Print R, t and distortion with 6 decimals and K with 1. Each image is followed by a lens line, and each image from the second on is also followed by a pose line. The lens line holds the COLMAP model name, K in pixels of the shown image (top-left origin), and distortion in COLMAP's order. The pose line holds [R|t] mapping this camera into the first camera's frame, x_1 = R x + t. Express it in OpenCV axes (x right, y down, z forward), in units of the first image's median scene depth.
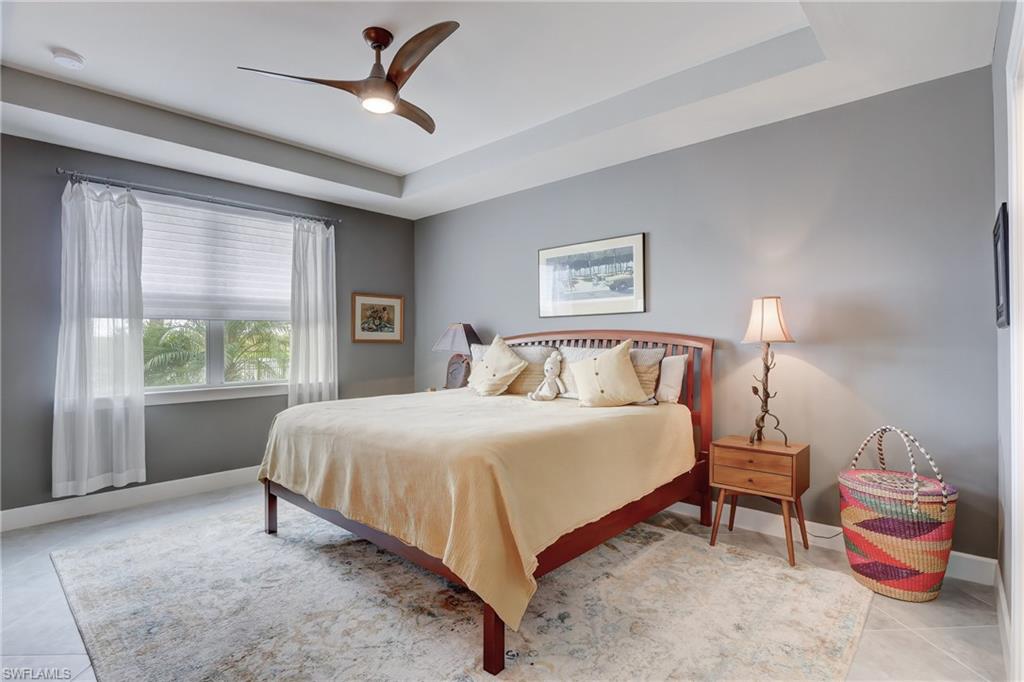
lens RADIAL K [[498.3, 0, 511.3], [0, 498.3, 341.4], [0, 0, 1]] dist [-0.012486, -0.001900]
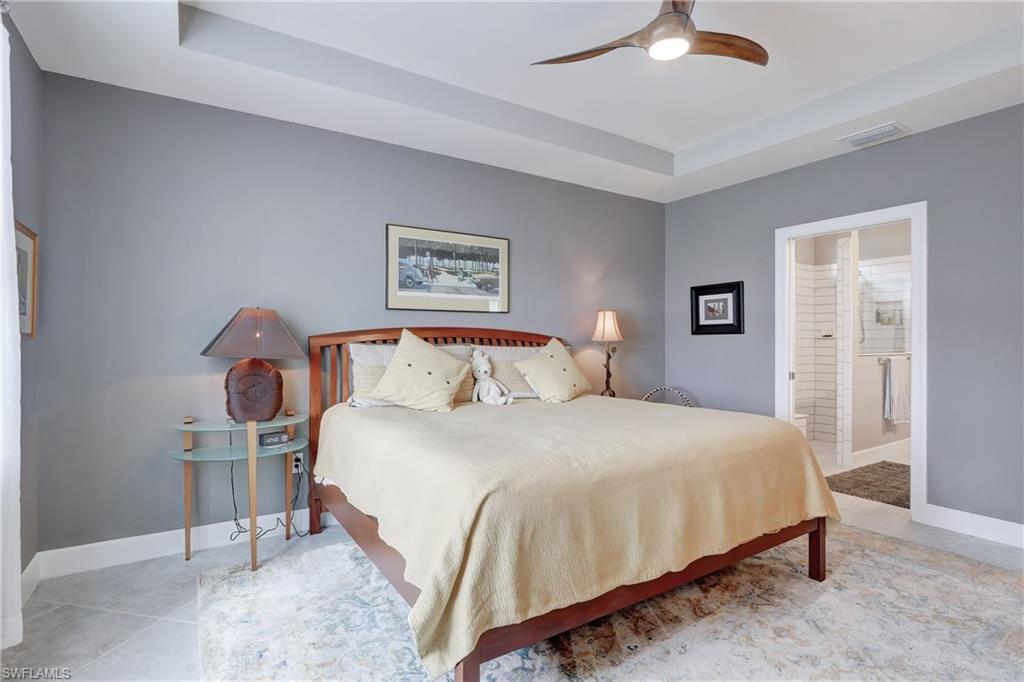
lens RADIAL K [[498.3, 0, 522.3], [0, 498.3, 338.6], [0, 0, 1]] dist [-0.012486, -0.001900]
pose [[0.262951, 0.004284, 0.964800, -0.727874], [-0.004767, 0.999984, -0.003141, -0.000350], [-0.964797, -0.003773, 0.262967, 0.659845]]
